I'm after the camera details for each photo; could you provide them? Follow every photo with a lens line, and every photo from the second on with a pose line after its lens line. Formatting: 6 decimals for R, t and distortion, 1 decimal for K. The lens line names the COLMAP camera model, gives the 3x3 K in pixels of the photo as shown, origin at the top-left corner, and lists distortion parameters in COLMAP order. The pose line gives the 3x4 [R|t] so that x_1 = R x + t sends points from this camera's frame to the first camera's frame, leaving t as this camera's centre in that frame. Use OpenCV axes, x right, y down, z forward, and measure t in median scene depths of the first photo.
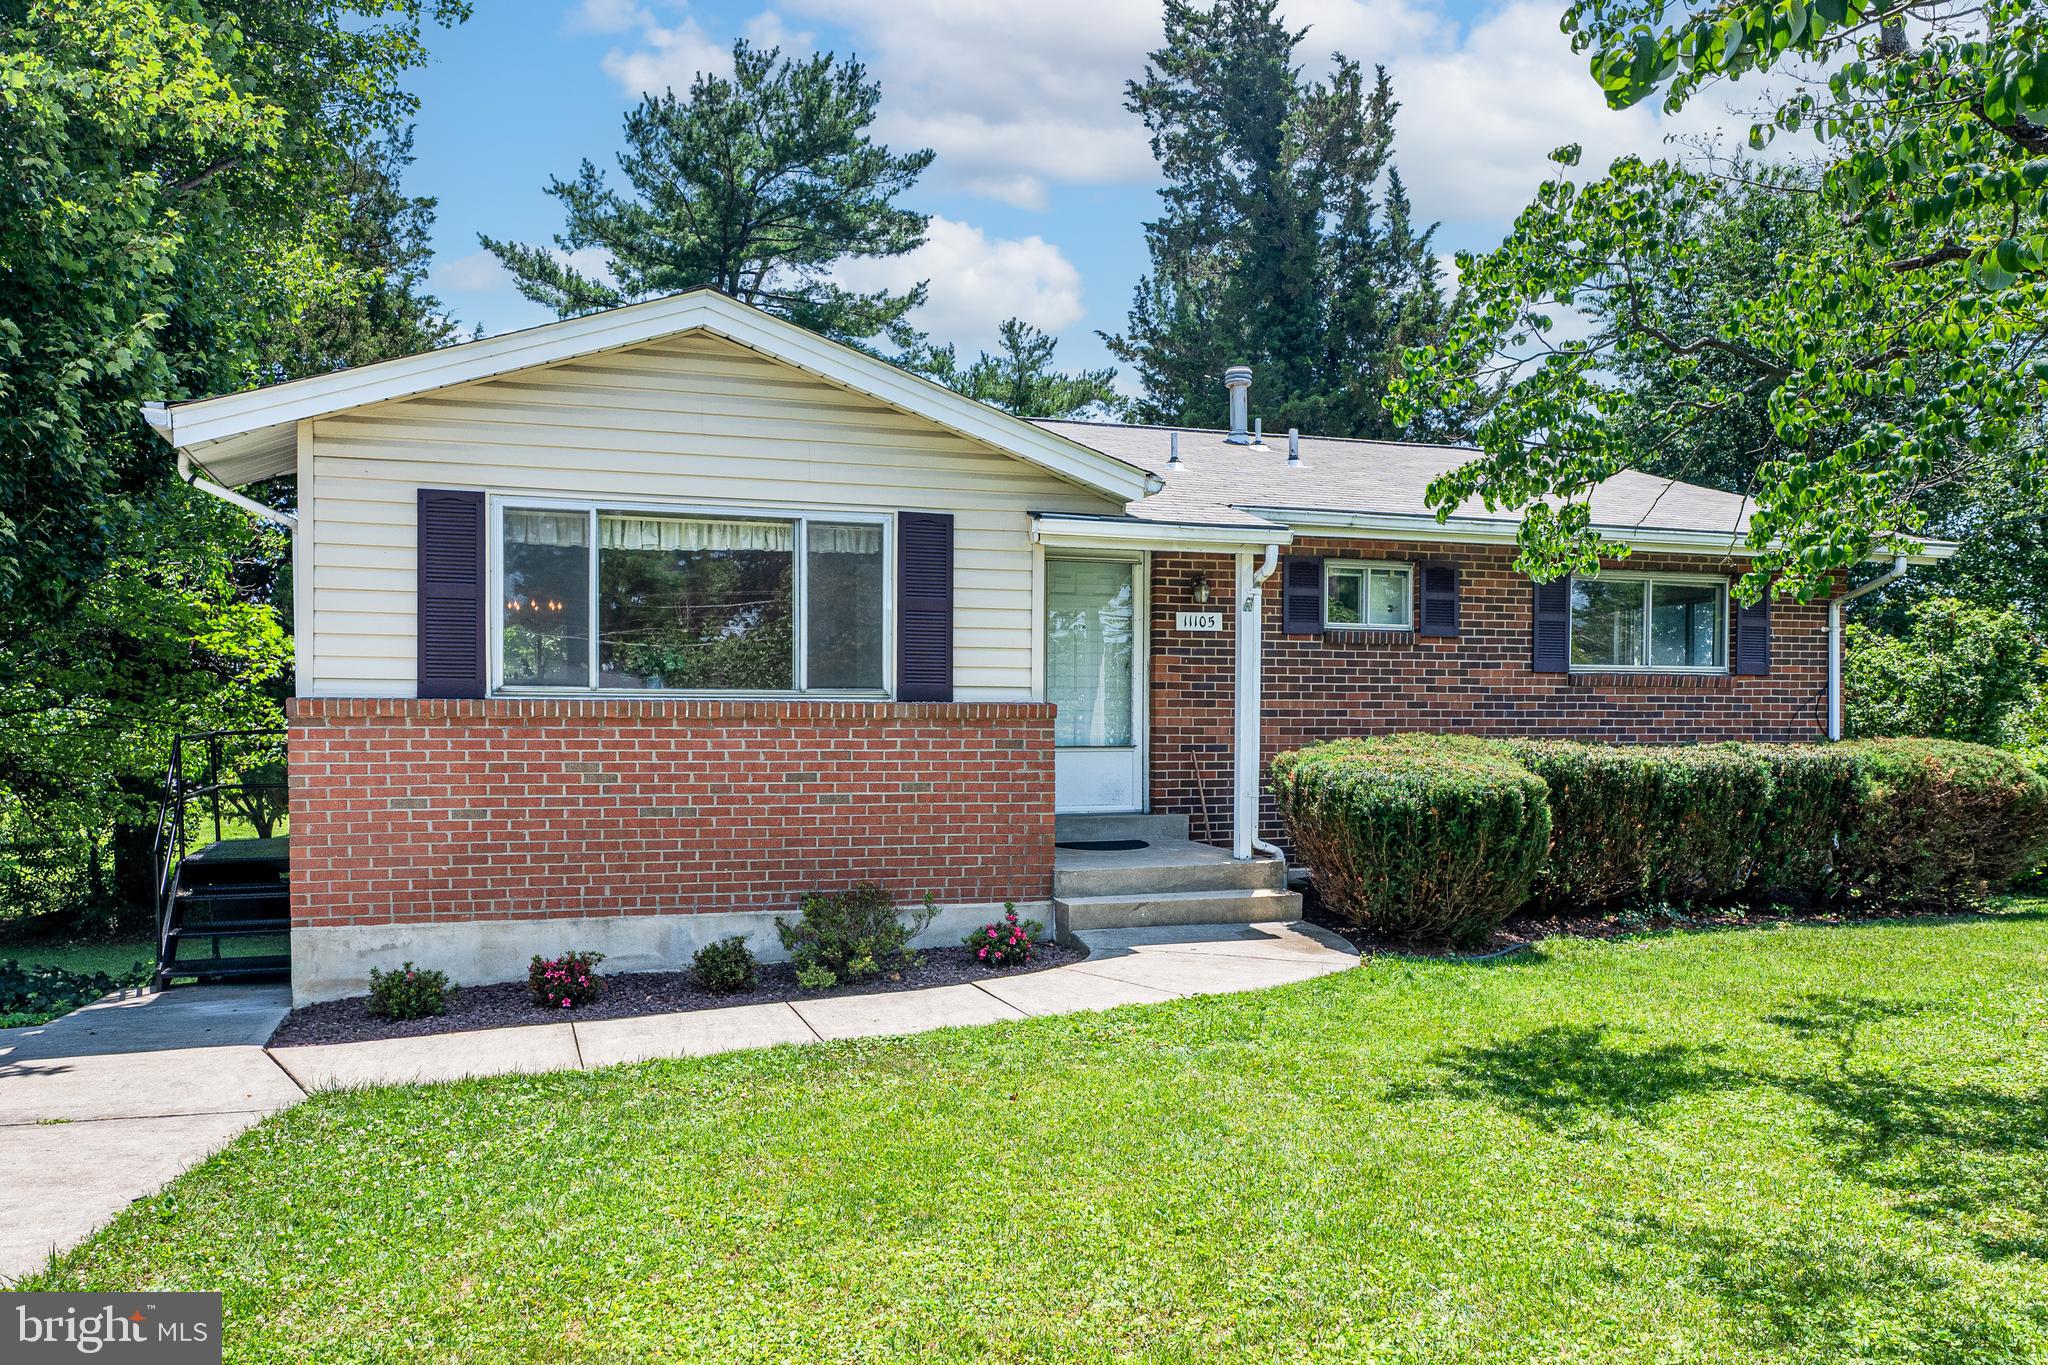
lens RADIAL K [[1370.6, 0, 993.9], [0, 1370.6, 754.0], [0, 0, 1]] dist [0.005967, -0.002840]
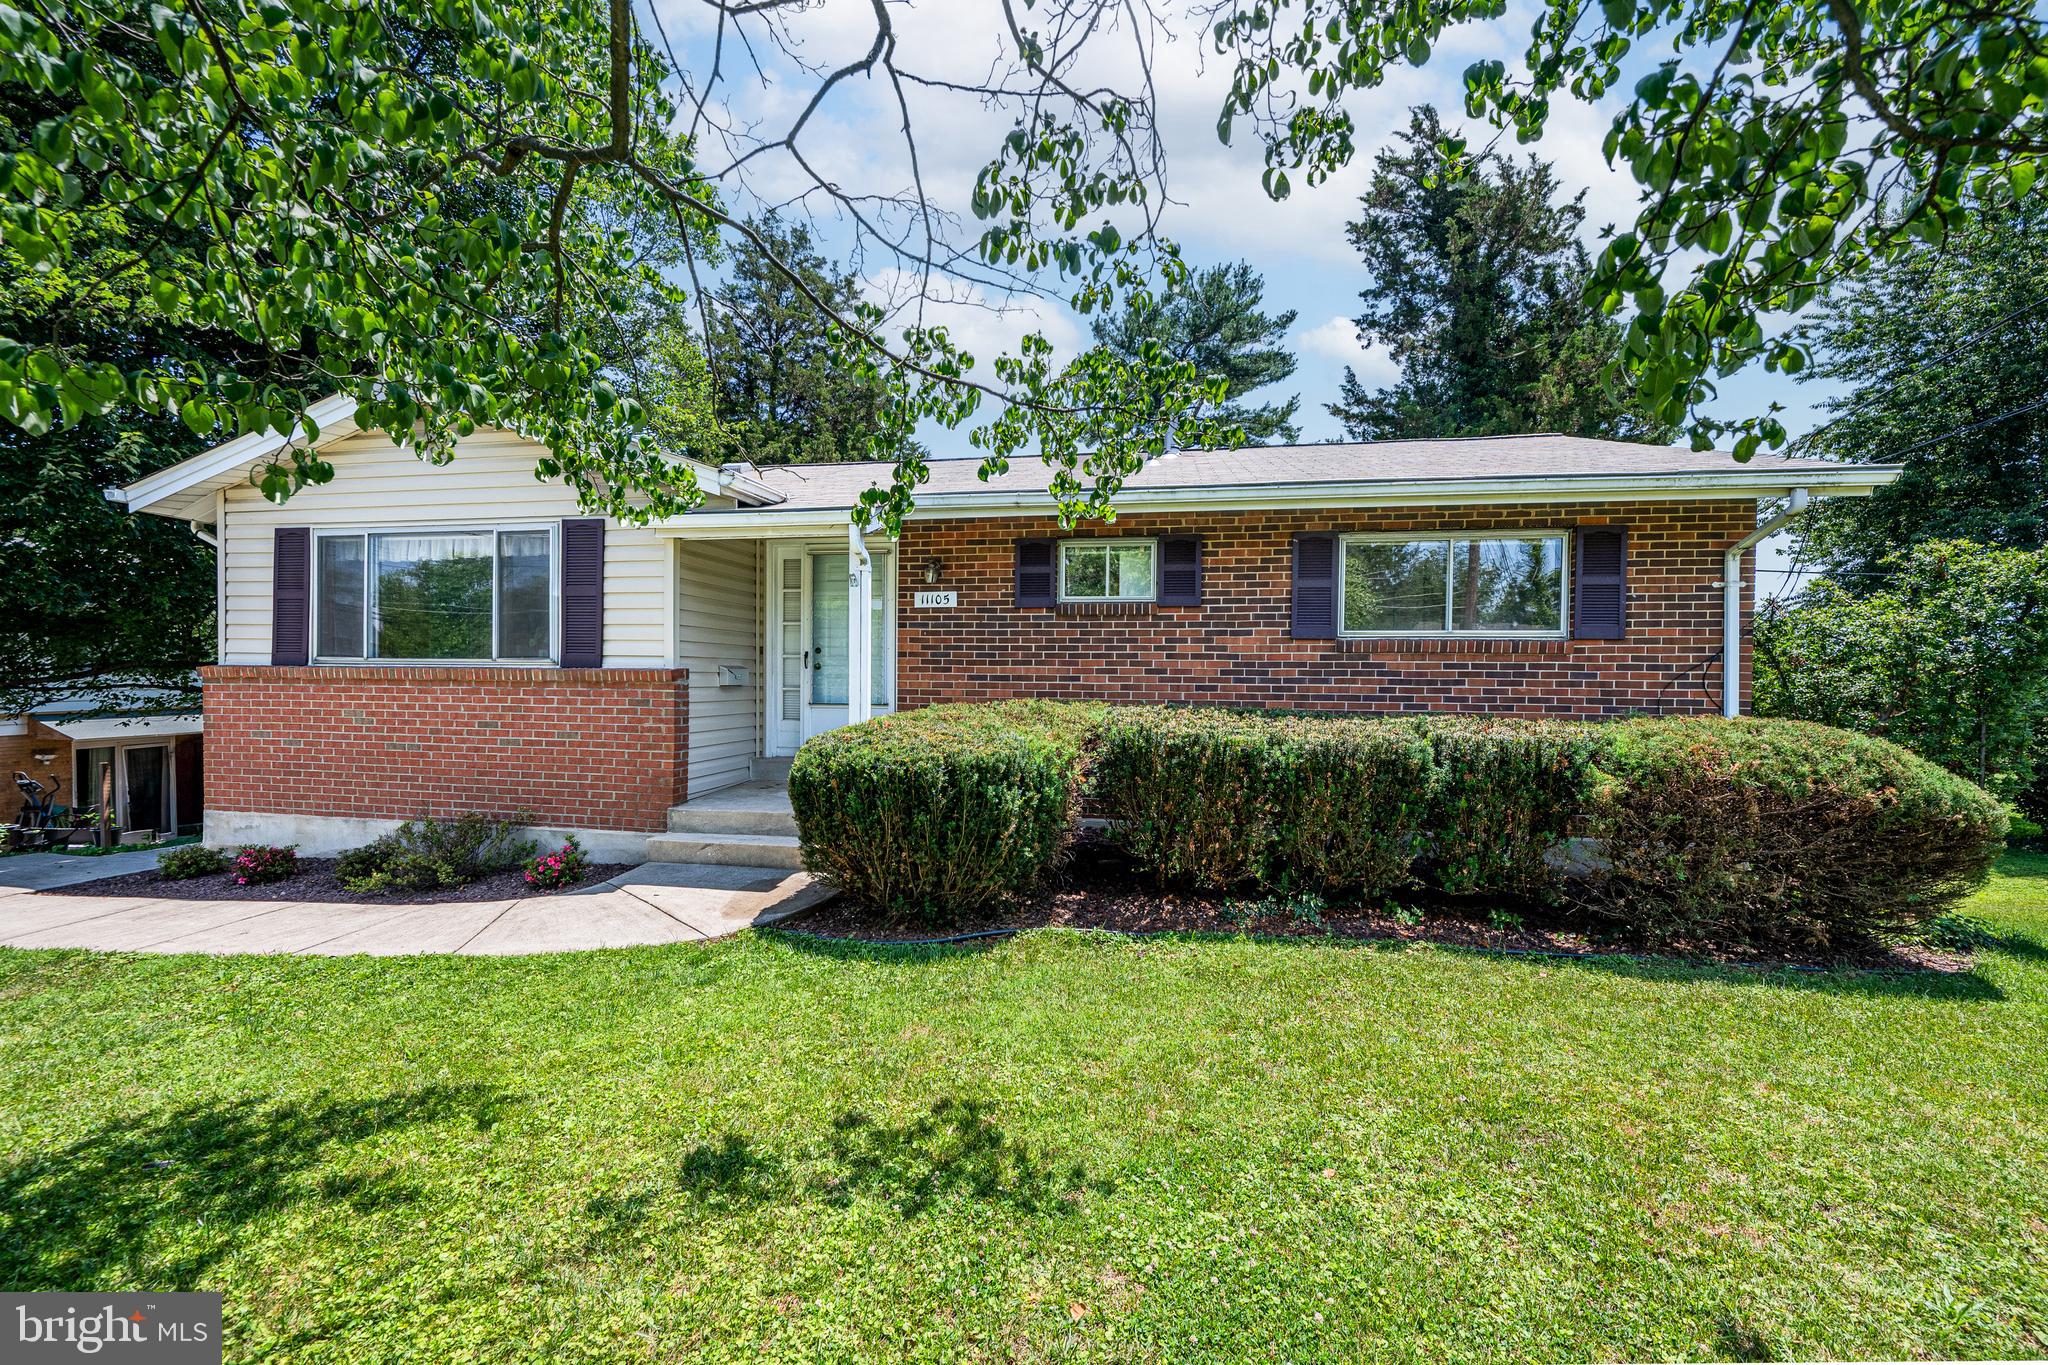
lens RADIAL K [[788.8, 0, 1012.0], [0, 788.8, 689.2], [0, 0, 1]] dist [-0.003144, 0.000298]
pose [[0.890479, 0.014533, -0.454792, 0.505431], [-0.018371, 0.999823, -0.004022, -0.018067], [0.454654, 0.011936, 0.890588, 0.421416]]
